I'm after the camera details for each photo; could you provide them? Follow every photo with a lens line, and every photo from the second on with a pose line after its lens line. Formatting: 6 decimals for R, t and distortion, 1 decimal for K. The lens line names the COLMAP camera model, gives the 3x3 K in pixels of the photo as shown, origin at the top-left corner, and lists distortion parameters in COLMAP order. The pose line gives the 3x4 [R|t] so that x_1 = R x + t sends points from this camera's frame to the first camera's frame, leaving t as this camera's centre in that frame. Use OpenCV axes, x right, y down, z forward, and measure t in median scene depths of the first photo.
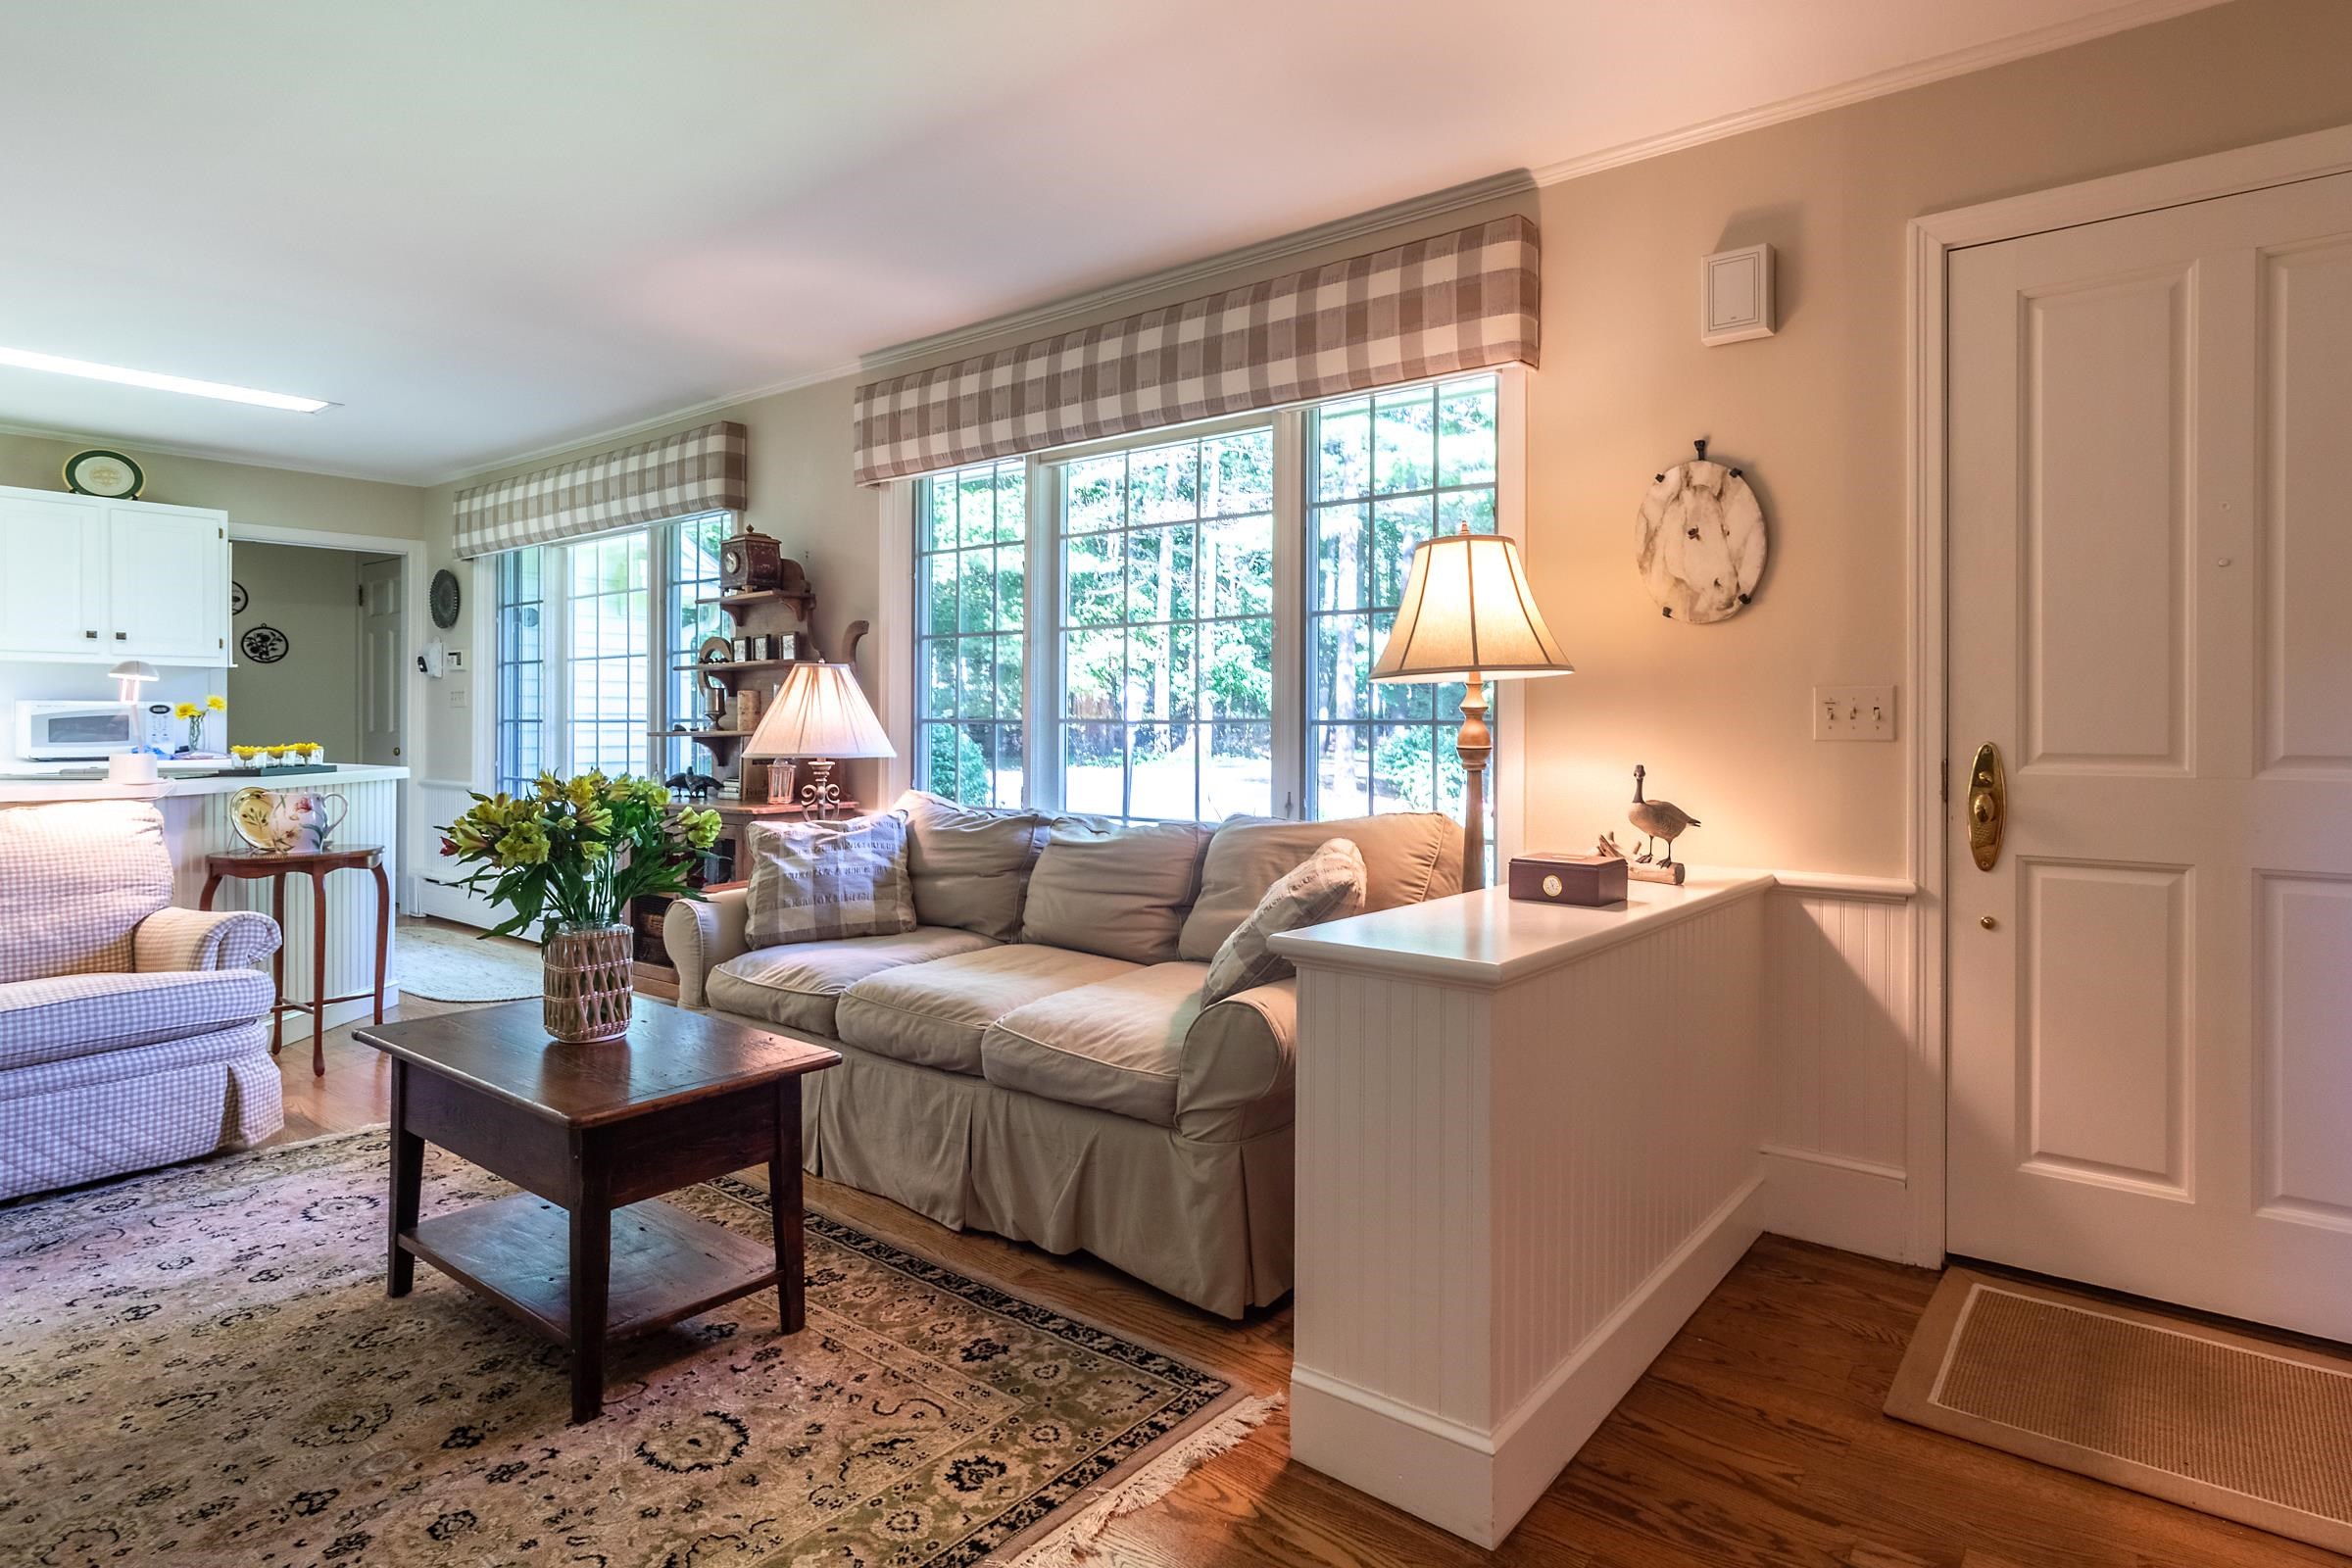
lens RADIAL K [[1238.0, 0, 1325.1], [0, 1238.0, 728.9], [0, 0, 1]] dist [0.002690, 0.002763]
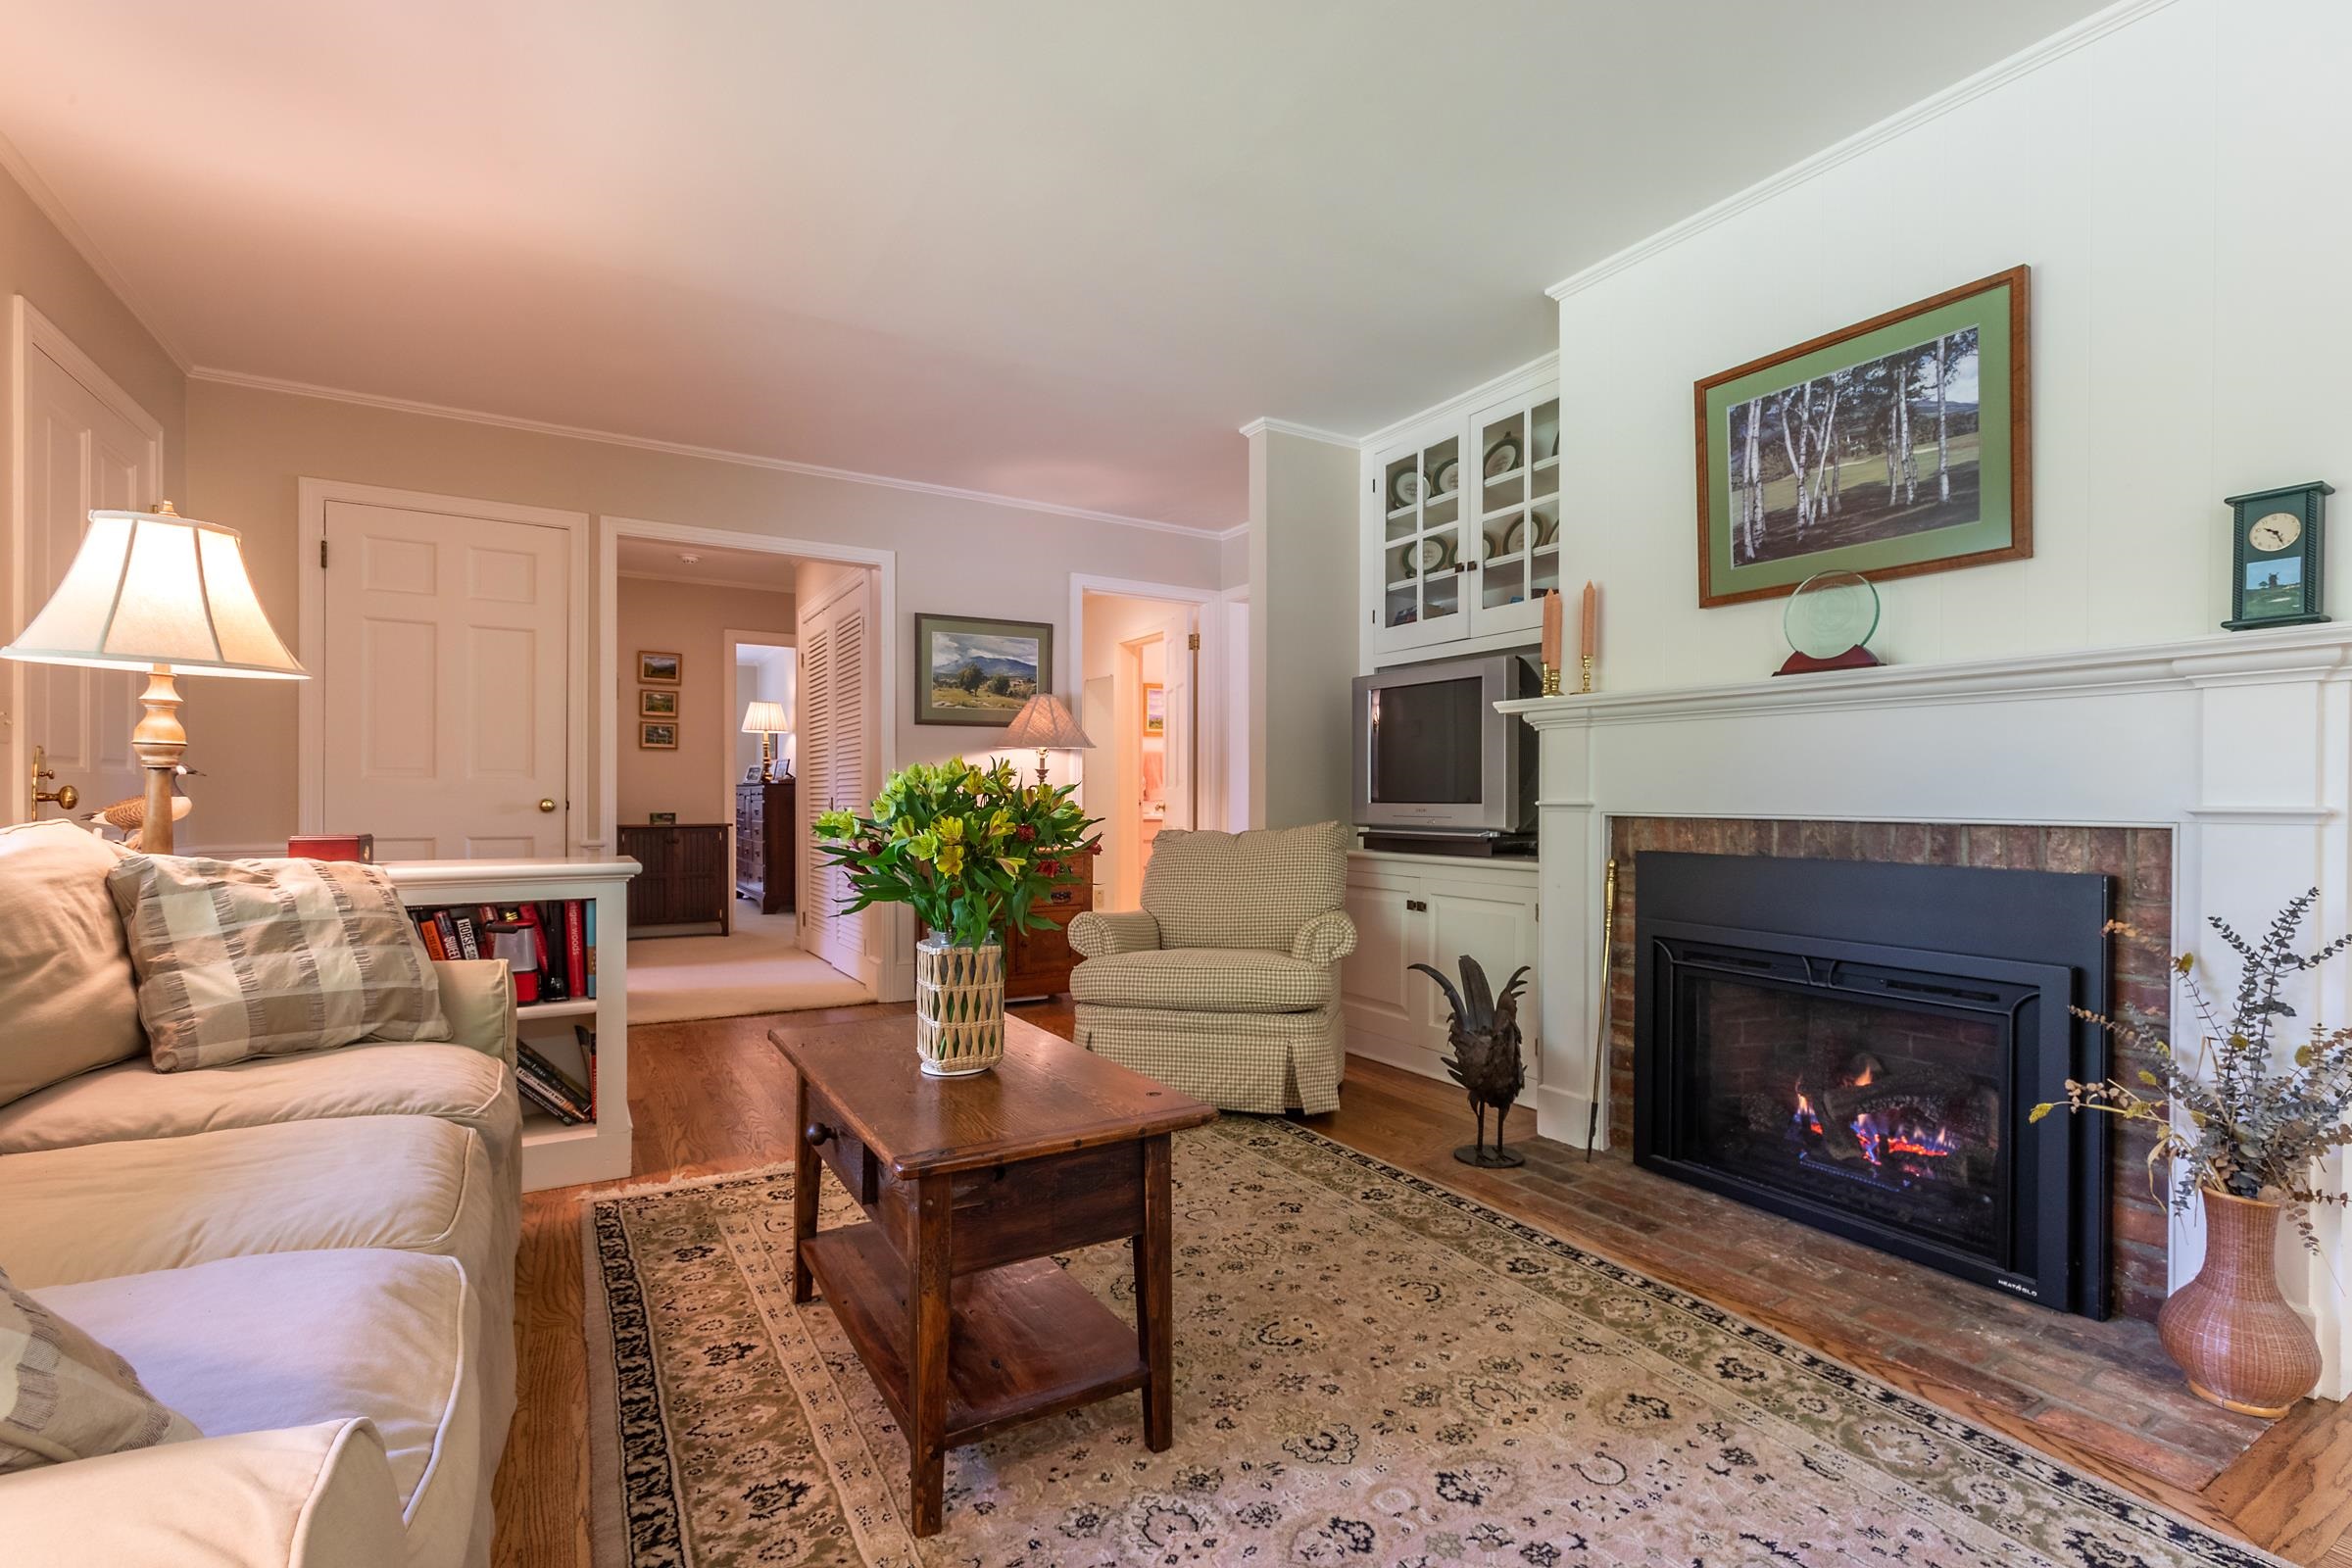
lens RADIAL K [[1057.9, 0, 1176.0], [0, 1057.9, 784.0], [0, 0, 1]] dist [-0.027849, 0.026864]
pose [[-0.910828, -0.002537, 0.412779, -1.070741], [-0.005692, 0.999963, -0.006414, 0.053322], [-0.412748, -0.008191, -0.910809, 1.664754]]
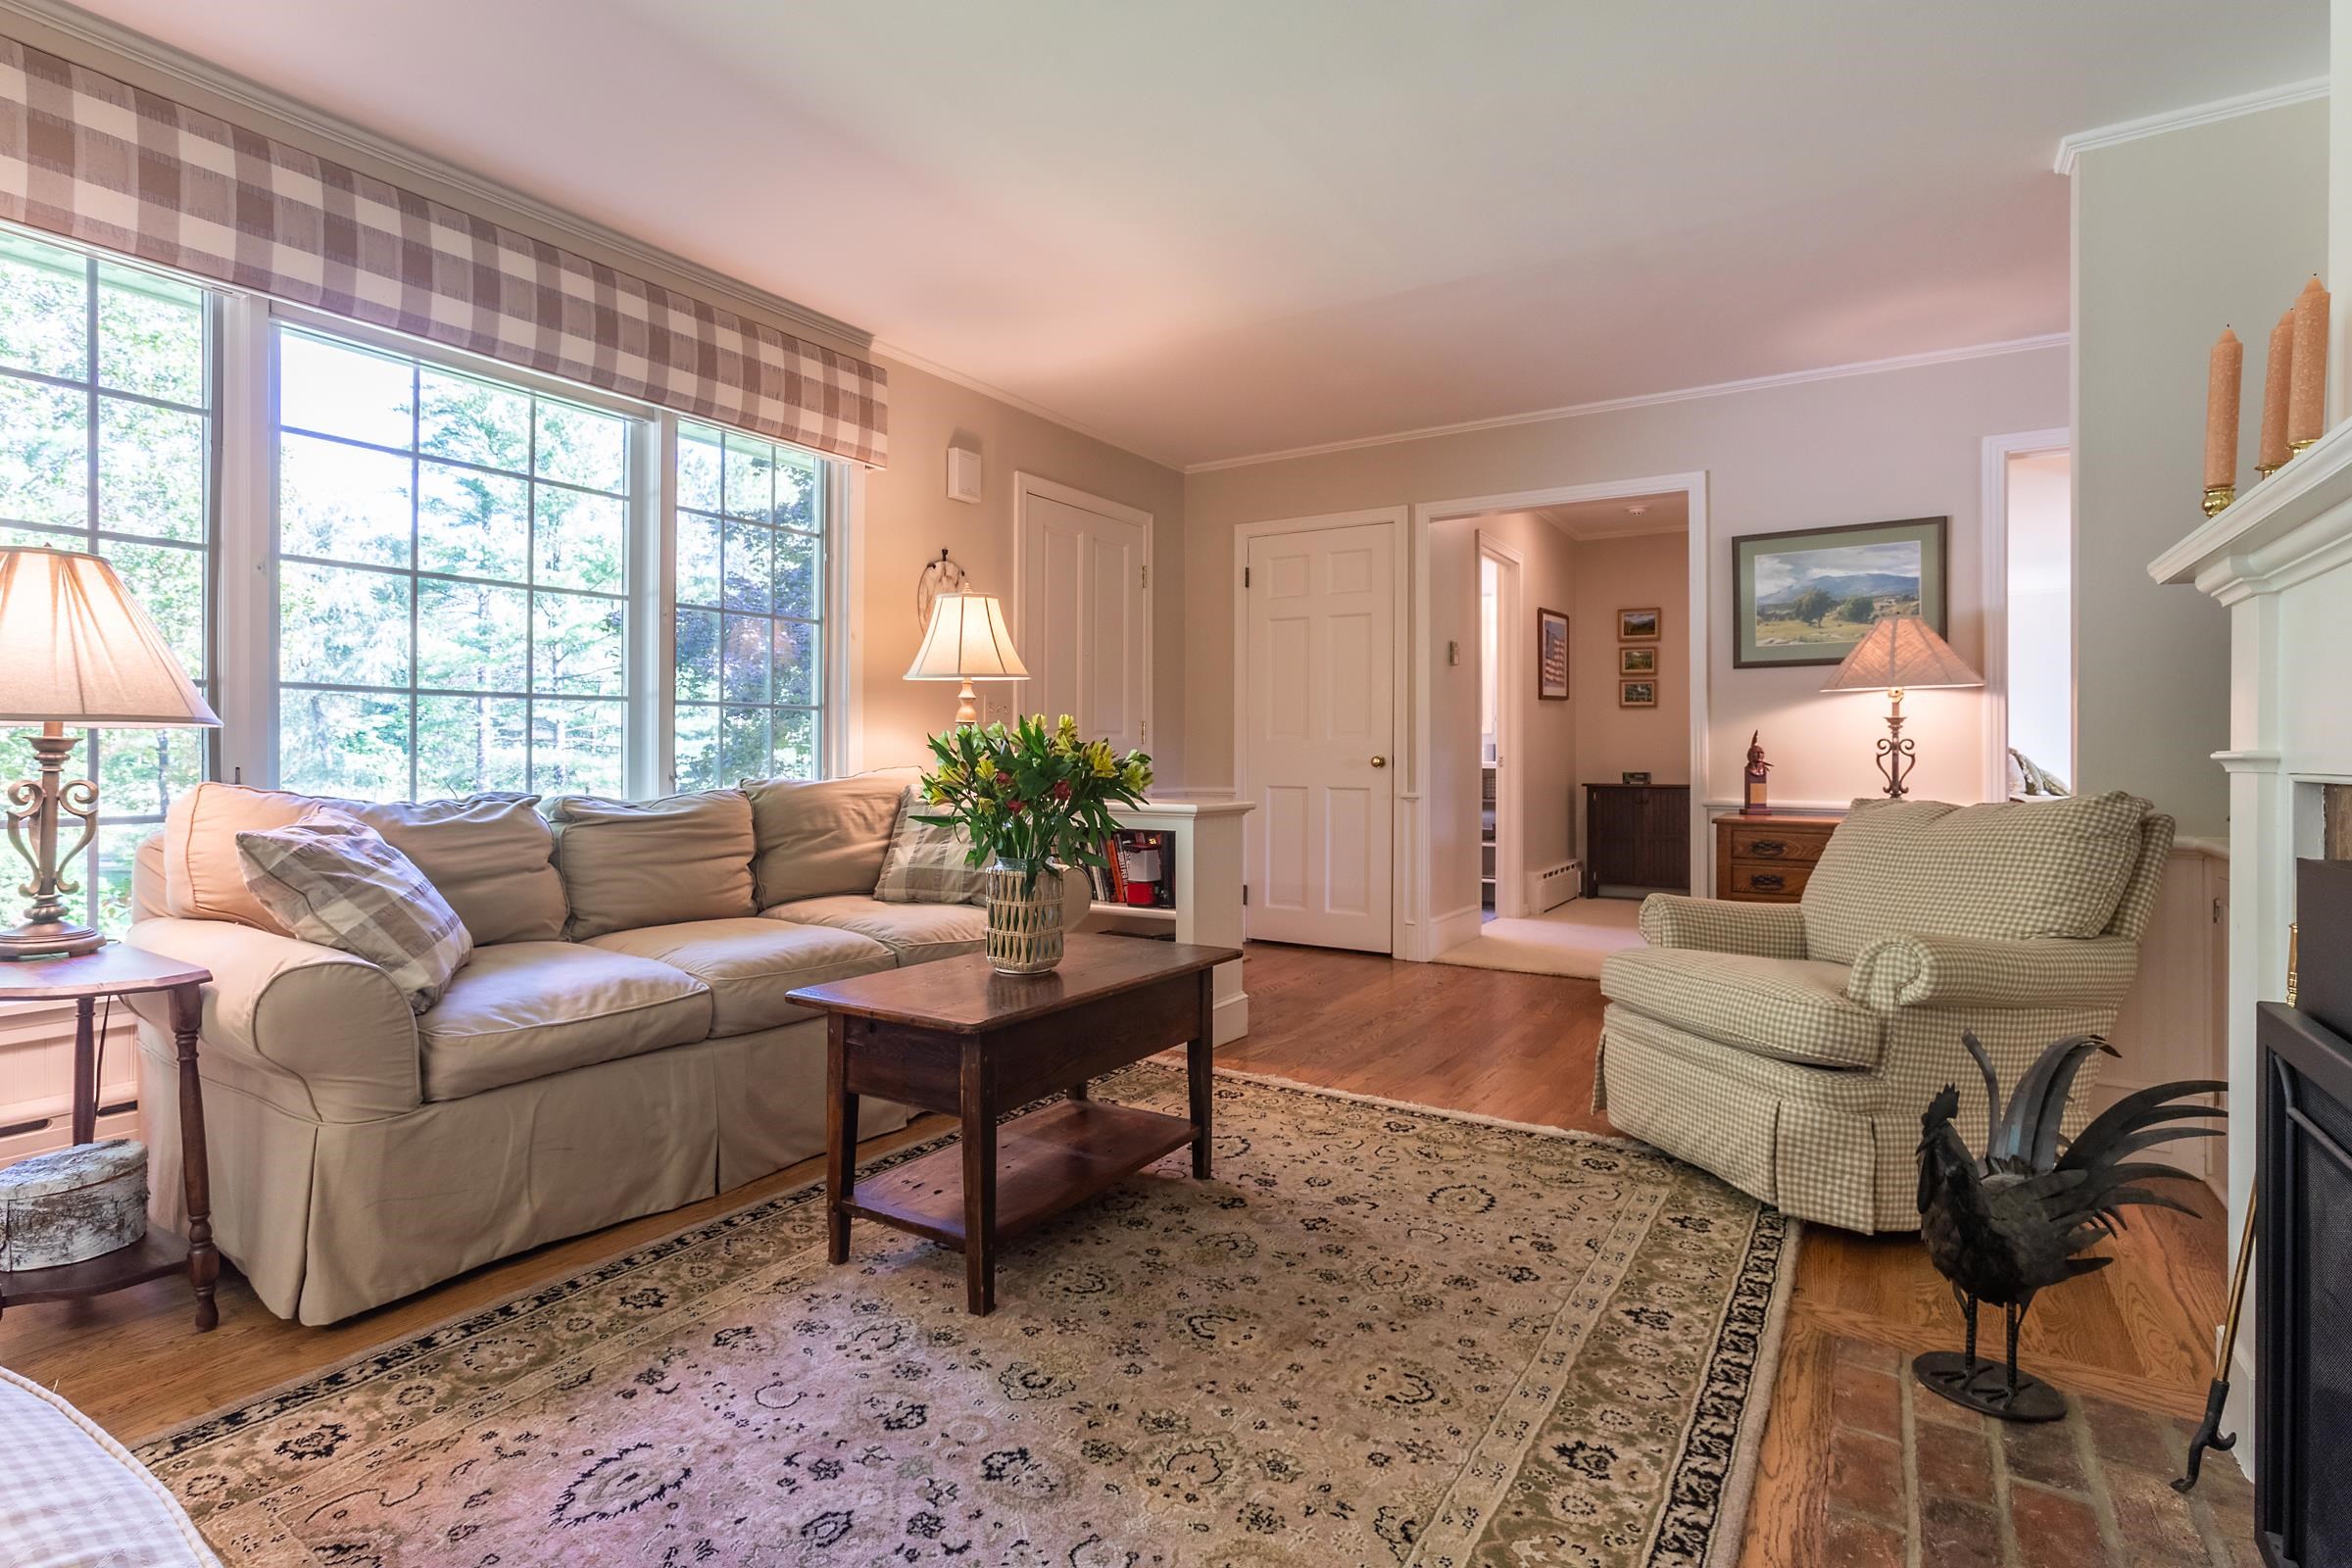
lens RADIAL K [[1126.2, 0, 1171.6], [0, 1126.2, 757.7], [0, 0, 1]] dist [-0.003373, 0.000735]
pose [[-0.045882, -0.007144, 0.998921, -1.619704], [0.001552, 0.999973, 0.007222, 0.058925], [-0.998946, 0.001882, -0.045870, 0.945884]]
